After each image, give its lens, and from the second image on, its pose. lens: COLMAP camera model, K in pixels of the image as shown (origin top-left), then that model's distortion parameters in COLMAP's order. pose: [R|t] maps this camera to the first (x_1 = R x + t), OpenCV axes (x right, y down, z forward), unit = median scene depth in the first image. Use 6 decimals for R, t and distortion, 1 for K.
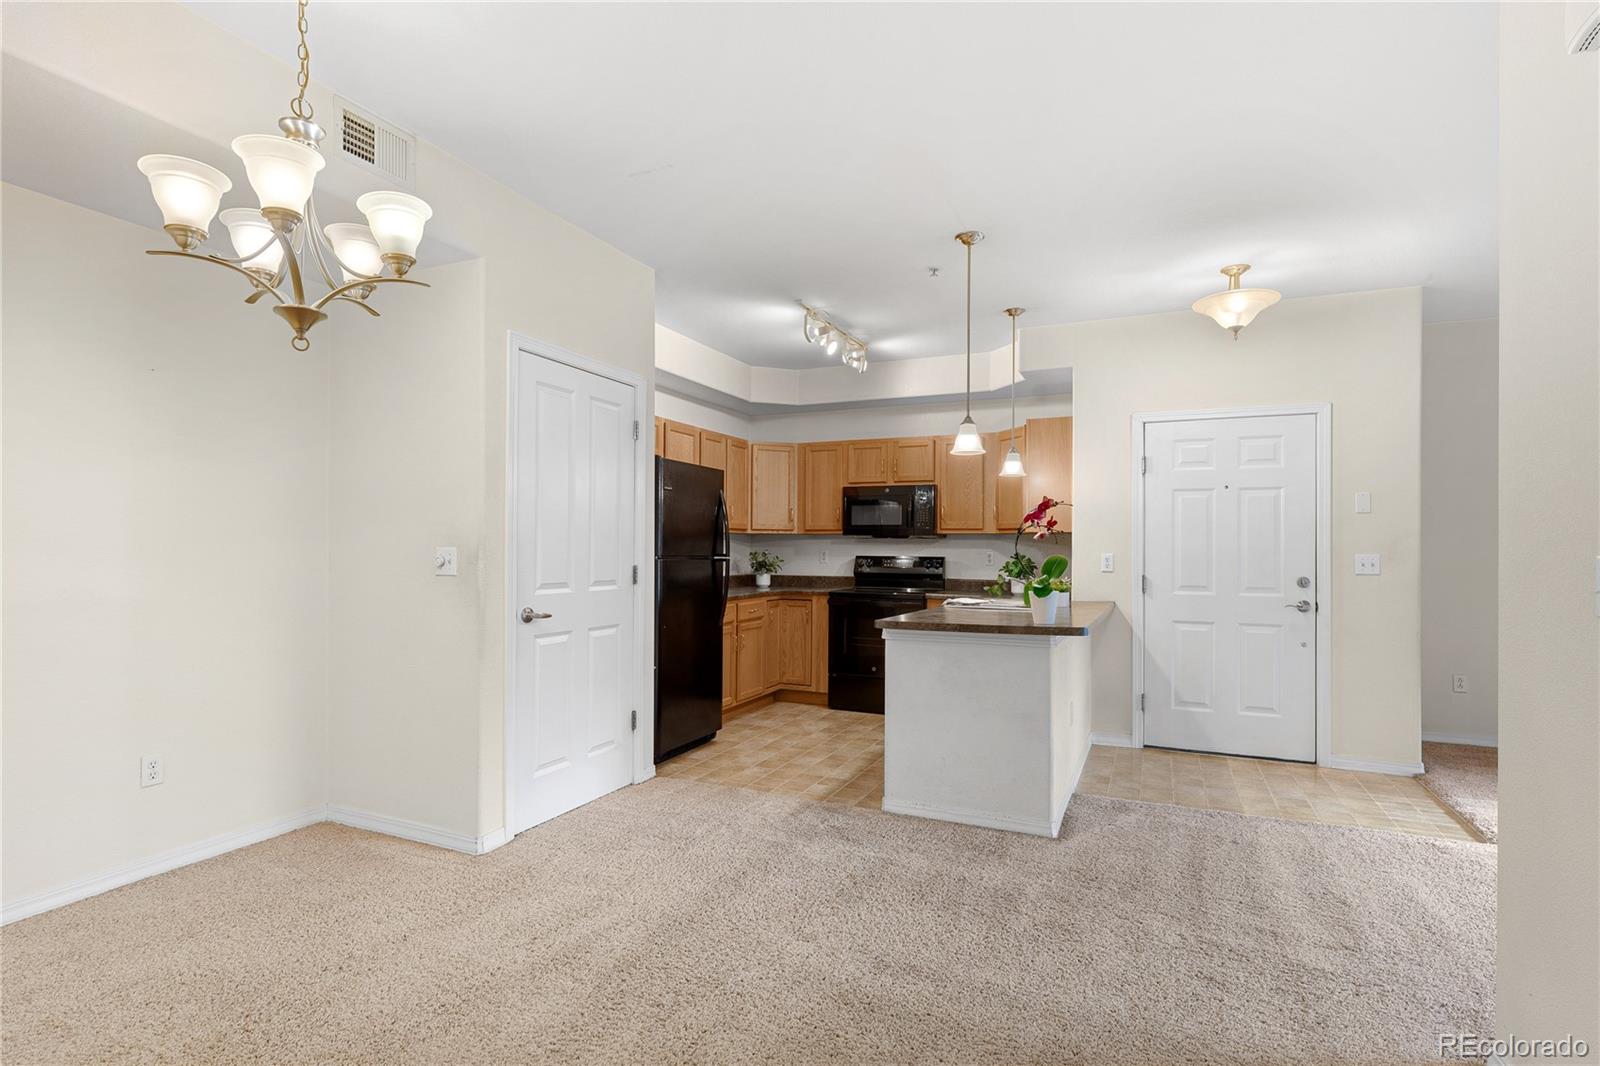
lens RADIAL K [[774.5, 0, 806.4], [0, 774.5, 541.7], [0, 0, 1]] dist [0.001195, 0.000657]
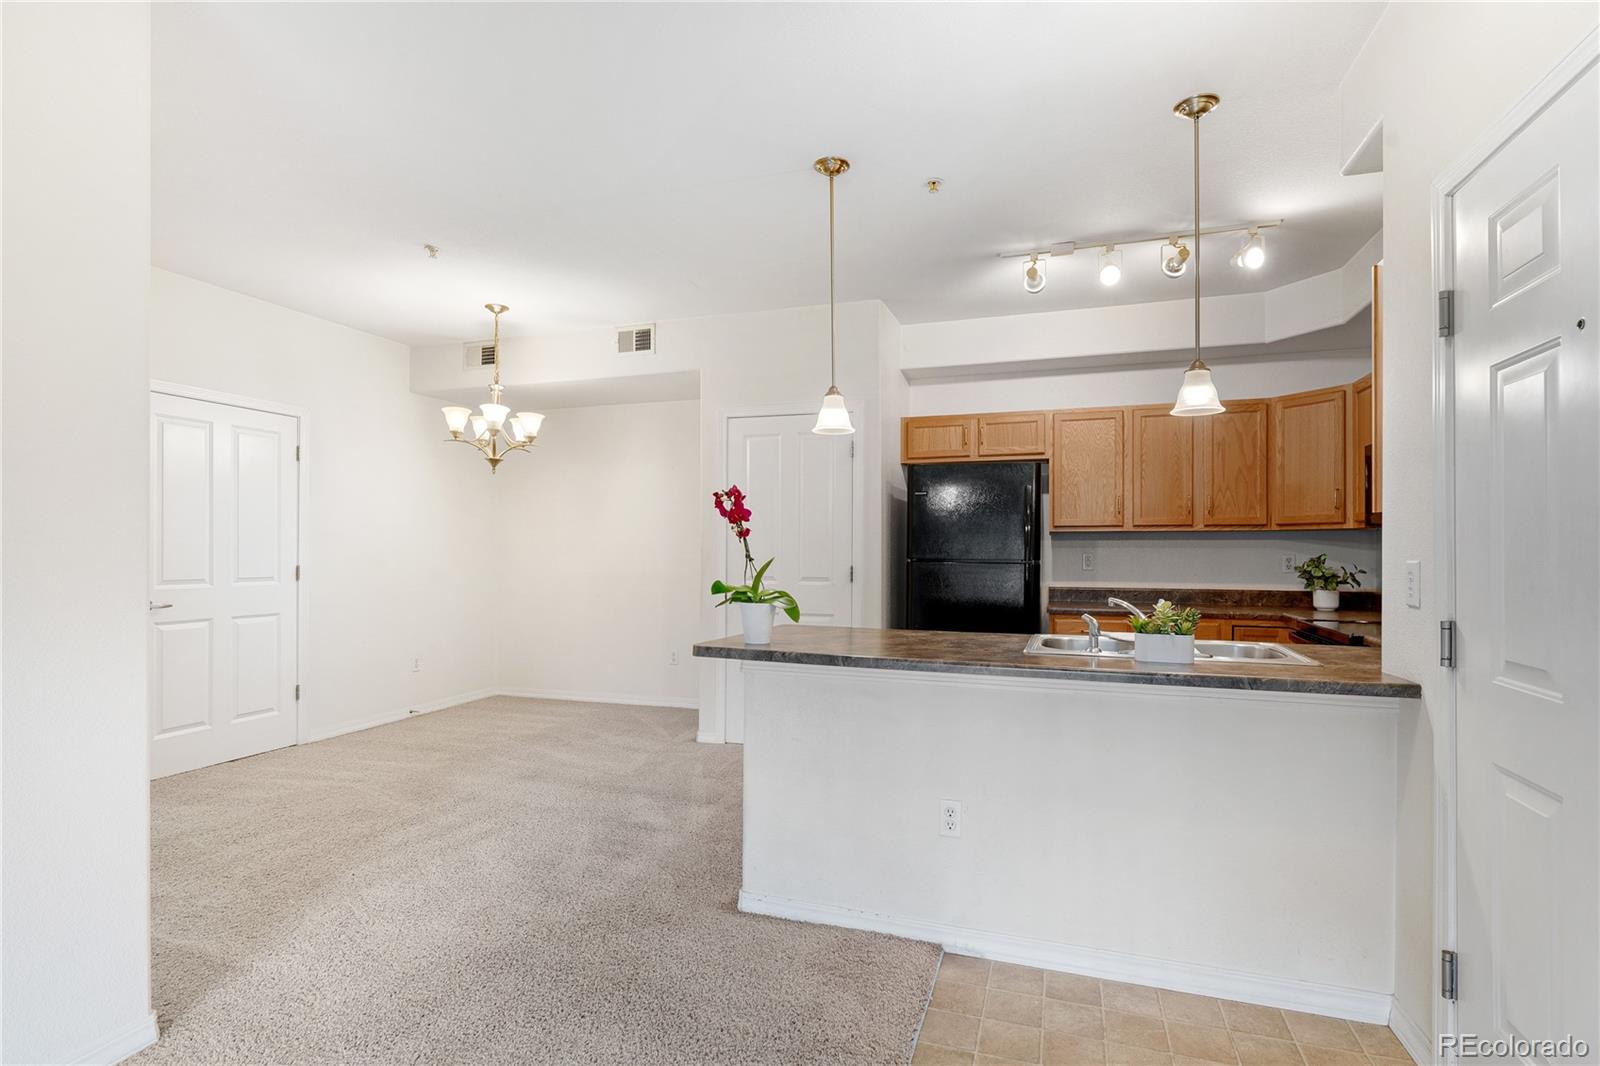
lens RADIAL K [[774.5, 0, 806.2], [0, 774.5, 549.1], [0, 0, 1]] dist [0.001195, 0.000657]
pose [[0.091148, -0.009168, -0.995795, 0.607923], [0.007245, 0.999937, -0.008543, 0.009443], [0.995811, -0.006436, 0.091209, 0.536994]]
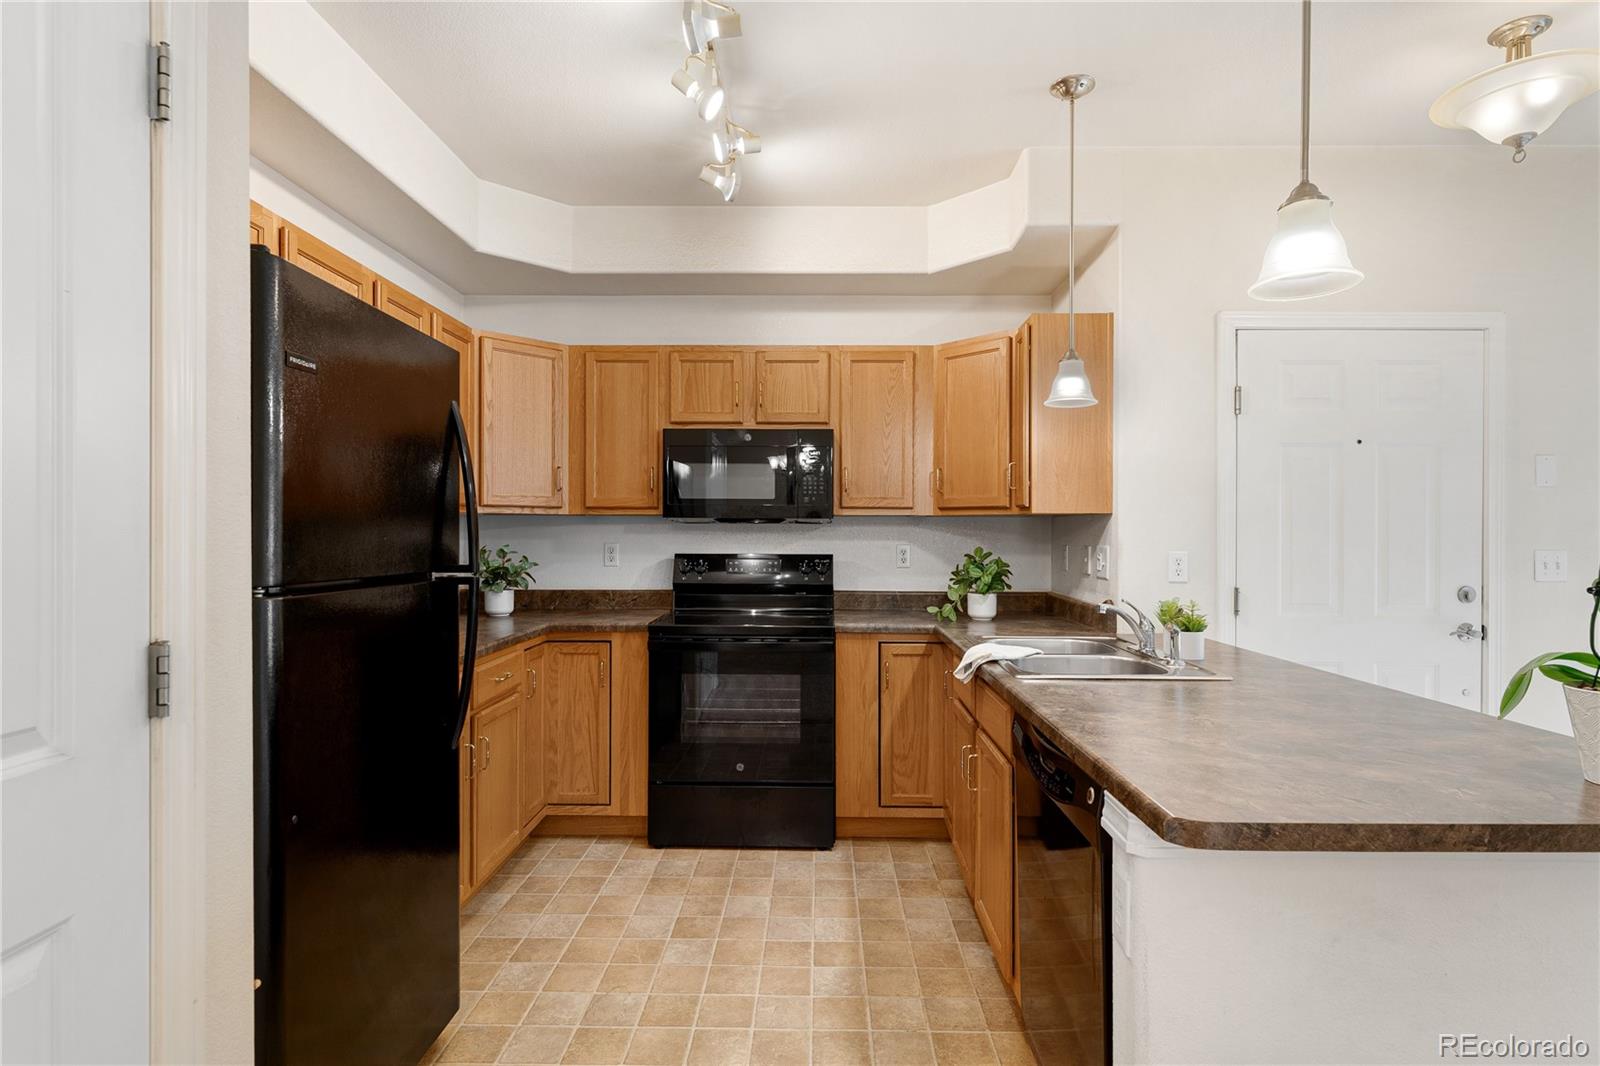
lens RADIAL K [[813.3, 0, 806.5], [0, 813.3, 535.0], [0, 0, 1]] dist [0.003441, -0.002072]
pose [[0.919958, -0.005343, 0.391979, -0.086774], [-0.000088, 0.999904, 0.013837, -0.003904], [-0.392016, -0.012764, 0.919870, 0.444649]]
